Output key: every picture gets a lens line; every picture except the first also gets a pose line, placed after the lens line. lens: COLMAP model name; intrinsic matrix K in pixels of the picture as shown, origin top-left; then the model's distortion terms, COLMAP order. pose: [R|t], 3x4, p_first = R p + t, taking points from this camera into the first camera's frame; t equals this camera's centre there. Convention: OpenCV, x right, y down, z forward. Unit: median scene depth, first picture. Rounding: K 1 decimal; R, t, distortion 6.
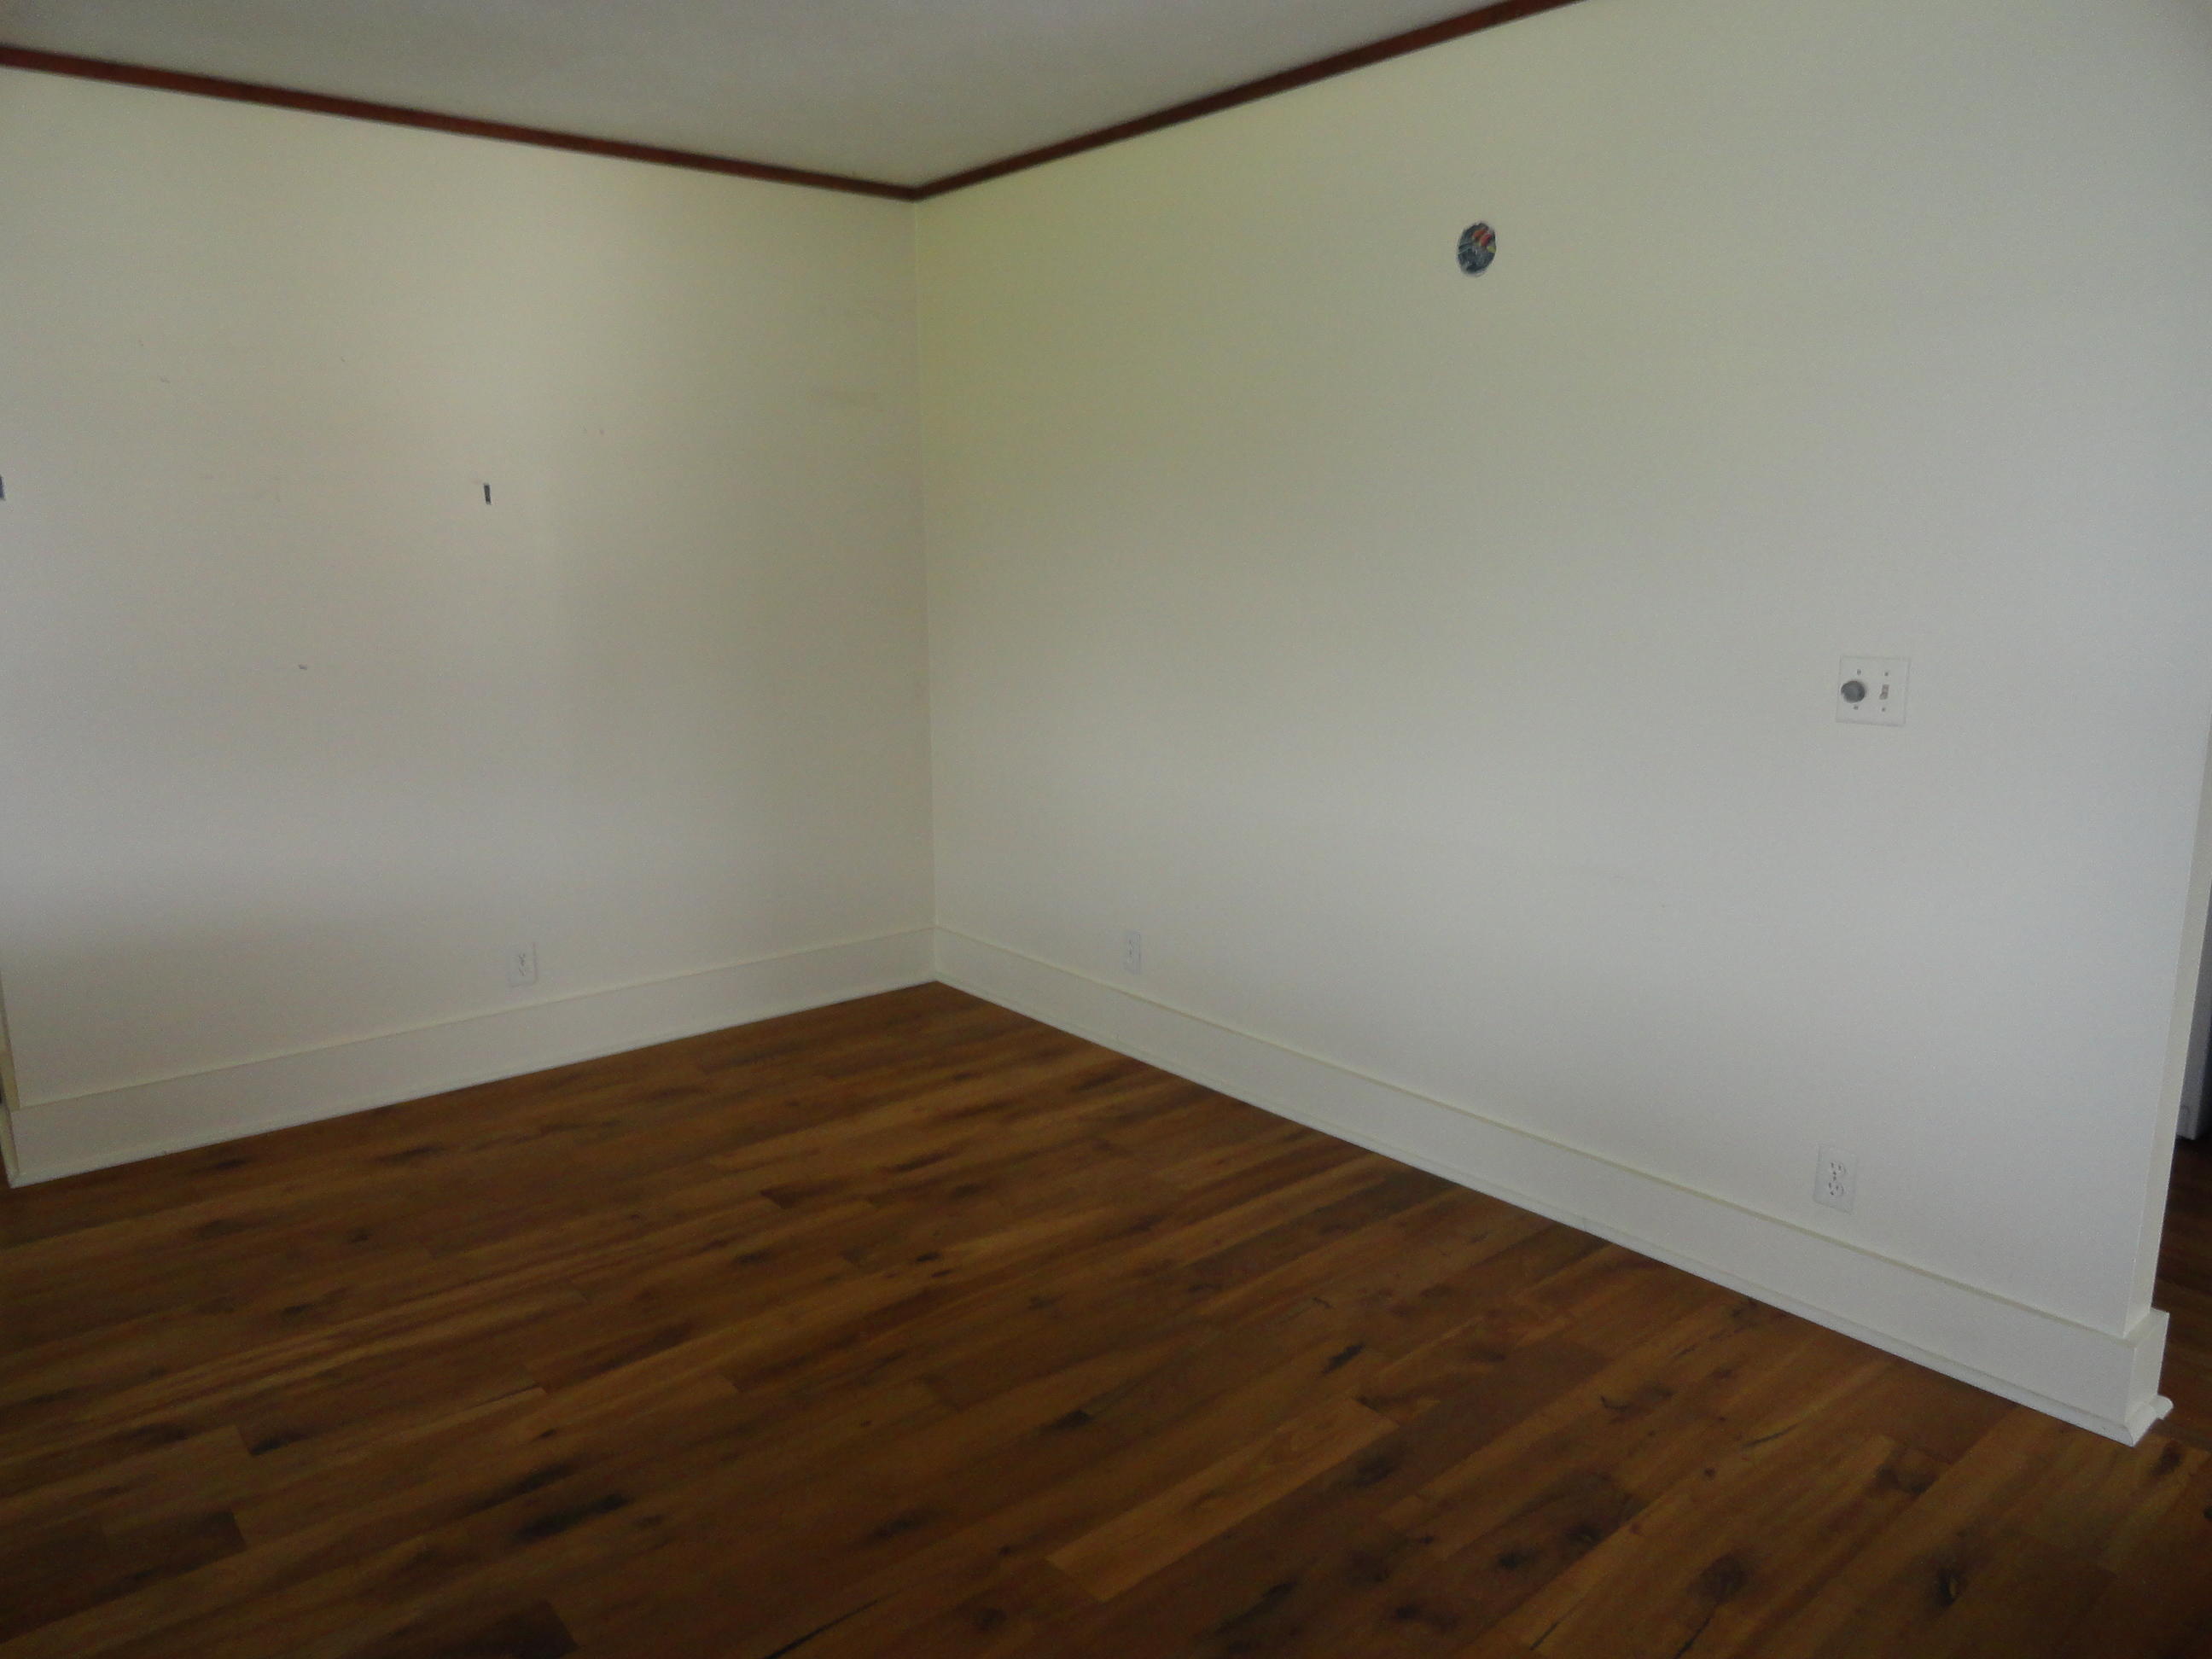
lens RADIAL K [[1499.8, 0, 1118.1], [0, 1499.8, 828.9], [0, 0, 1]] dist [-0.002473, -0.002916]
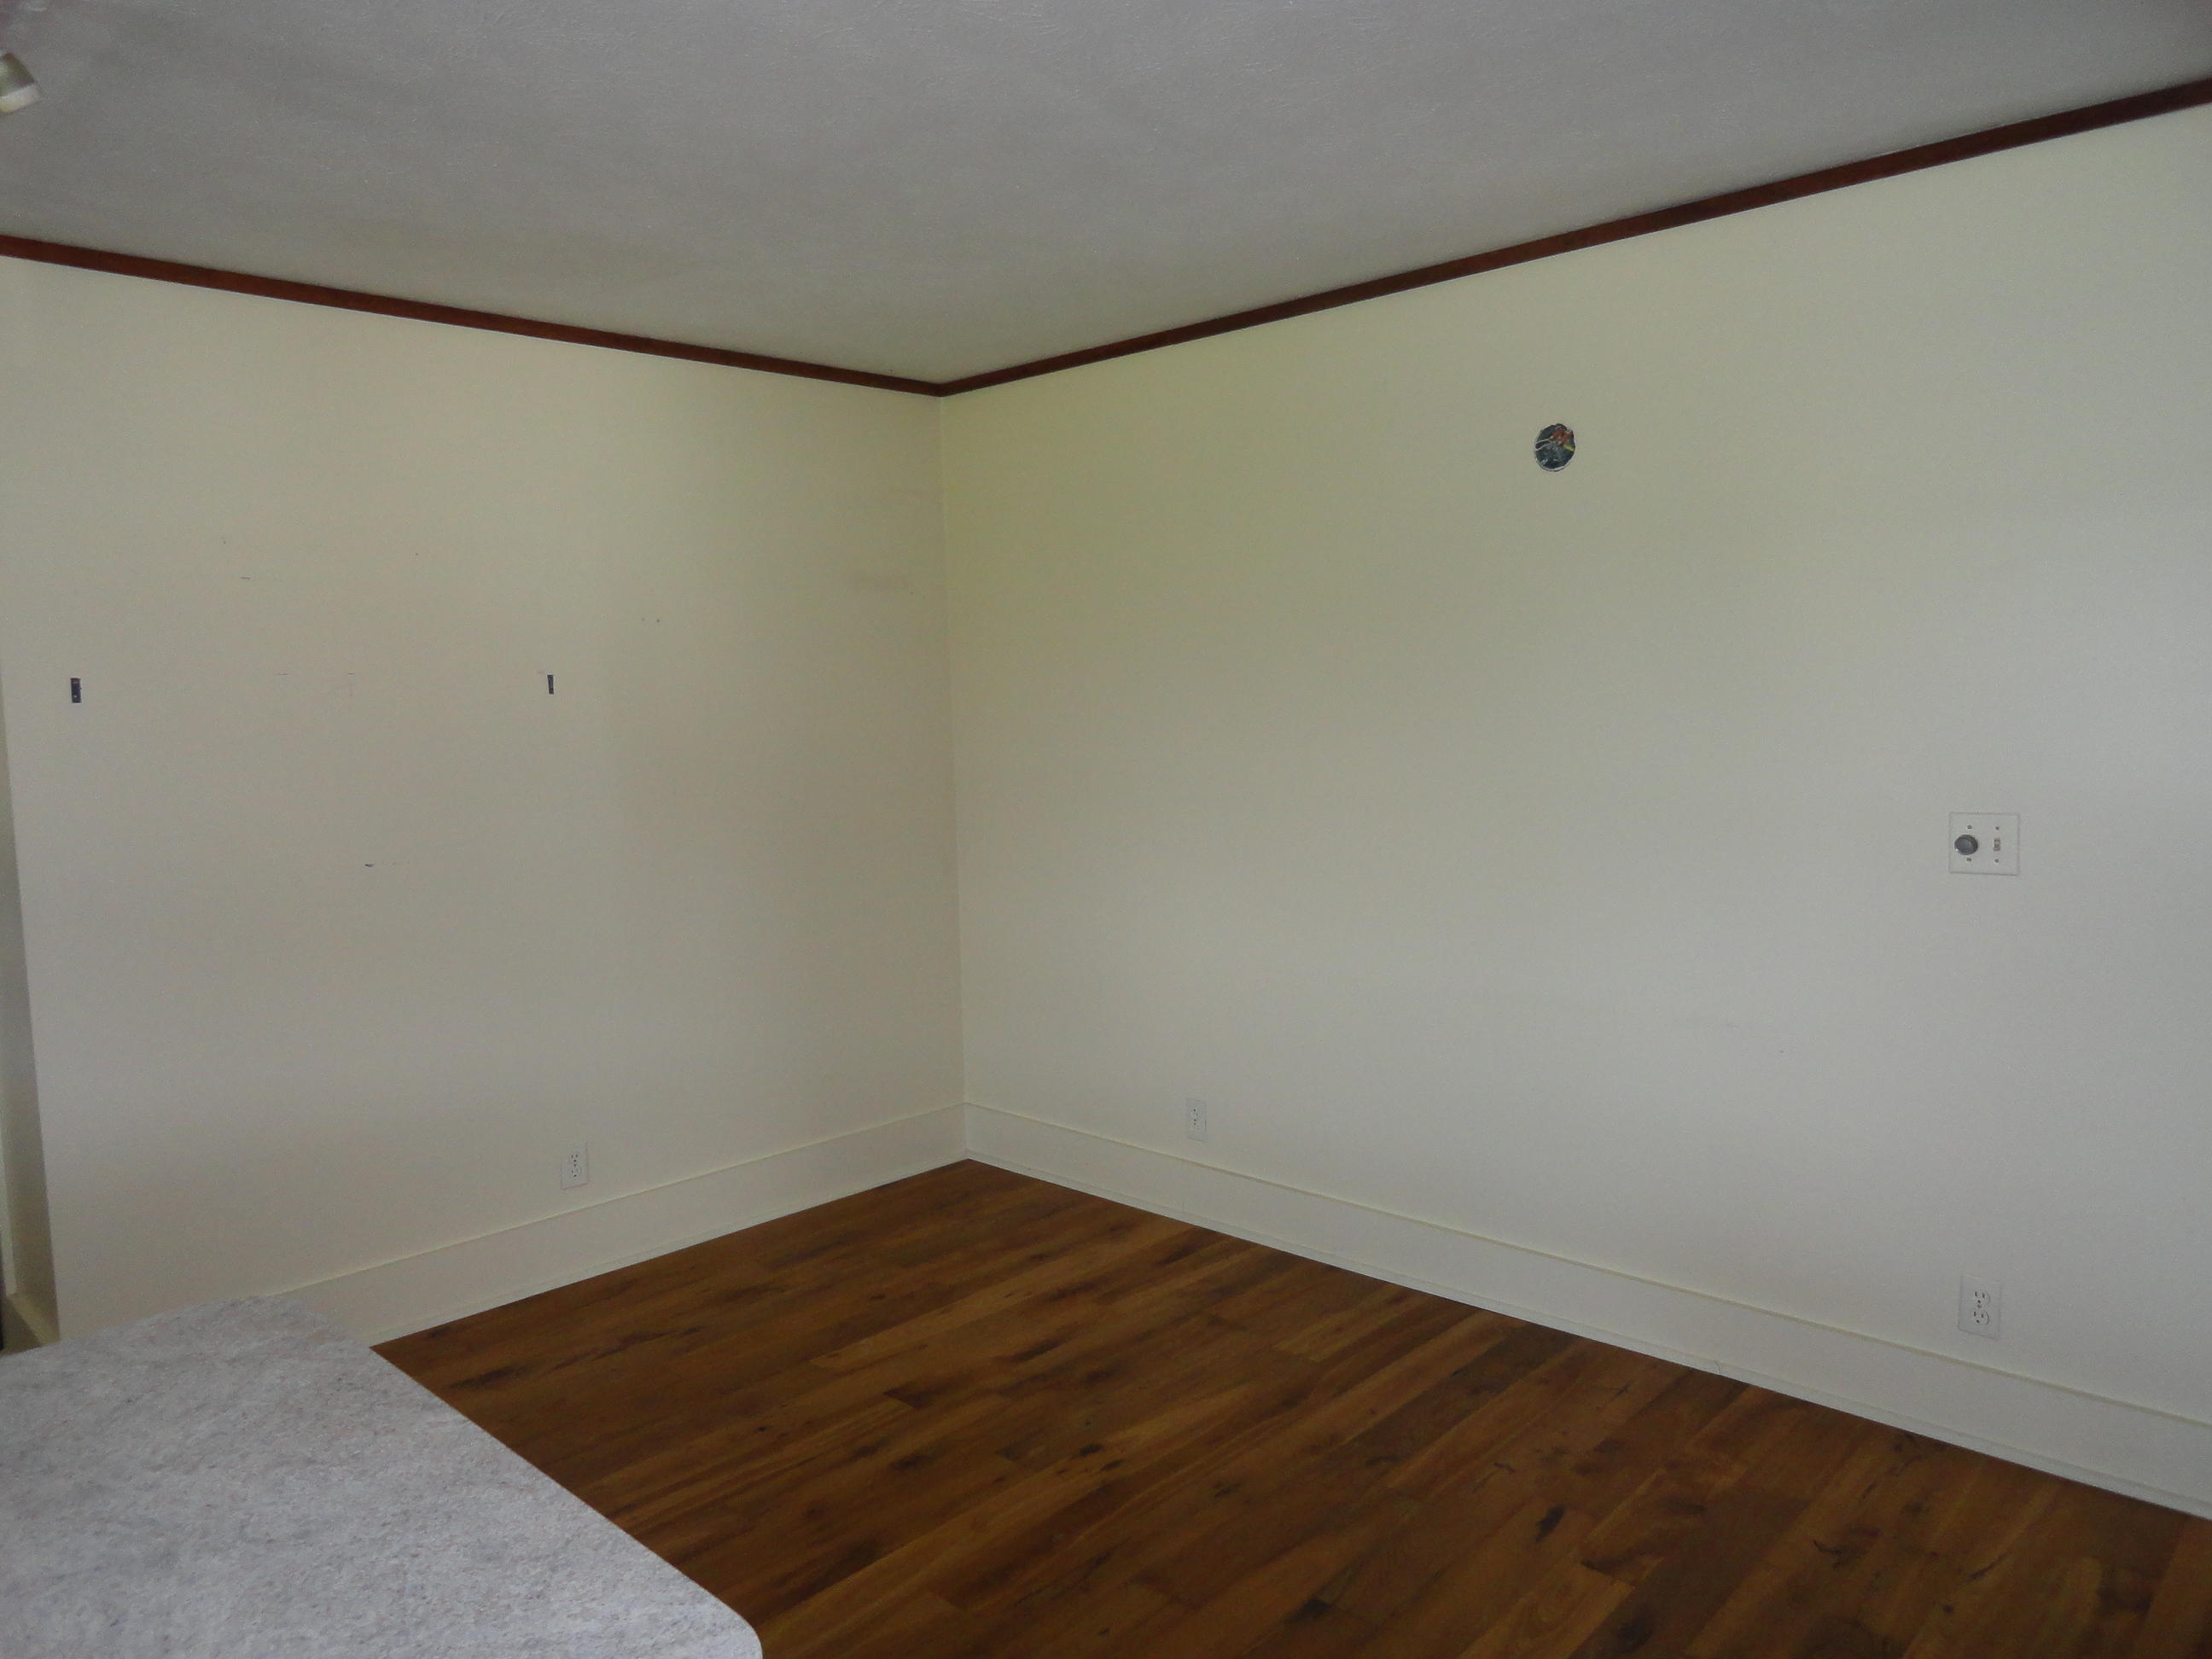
lens RADIAL K [[1499.8, 0, 1112.6], [0, 1499.8, 826.8], [0, 0, 1]] dist [-0.002473, -0.002916]
pose [[0.993914, -0.029594, 0.106108, -0.200665], [0.040740, 0.993693, -0.104468, -0.014017], [-0.102347, 0.108155, 0.988852, -0.009256]]
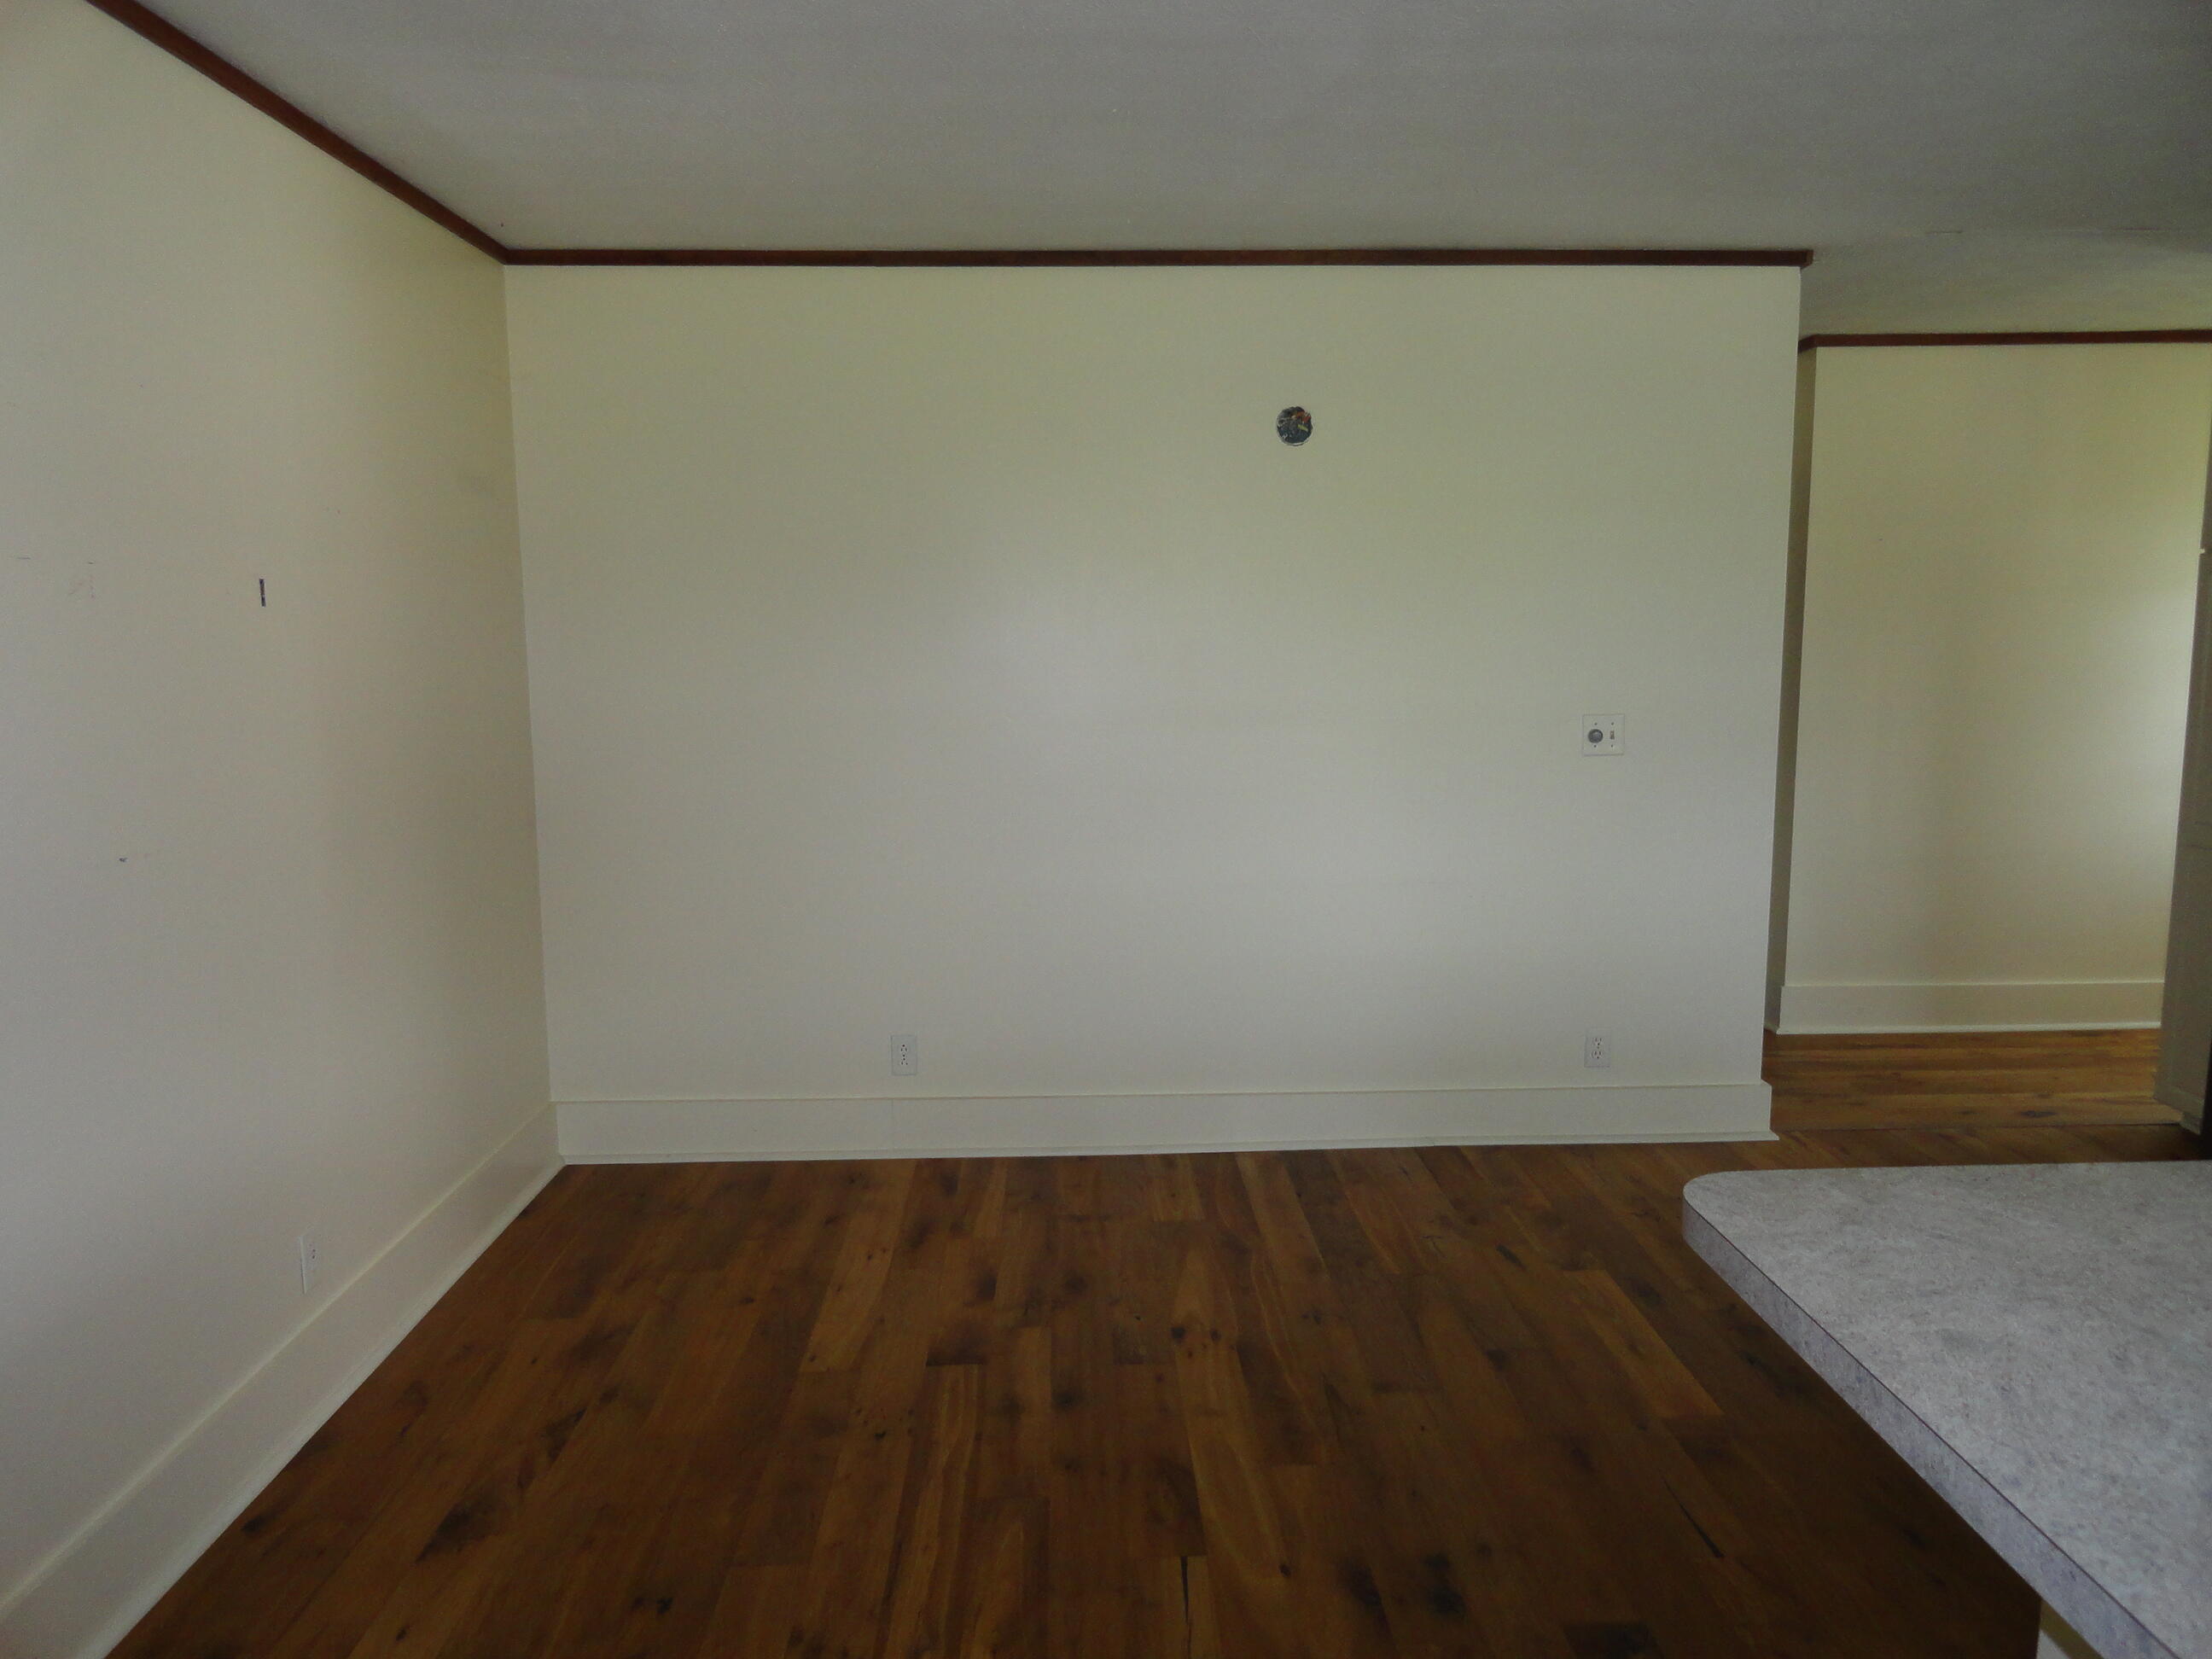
lens RADIAL K [[1499.8, 0, 1095.8], [0, 1499.8, 826.4], [0, 0, 1]] dist [-0.002473, -0.002916]
pose [[0.627772, -0.100358, 0.771900, -0.913419], [0.155270, 0.987870, 0.002158, -0.069823], [-0.762754, 0.118498, 0.635740, 0.337773]]
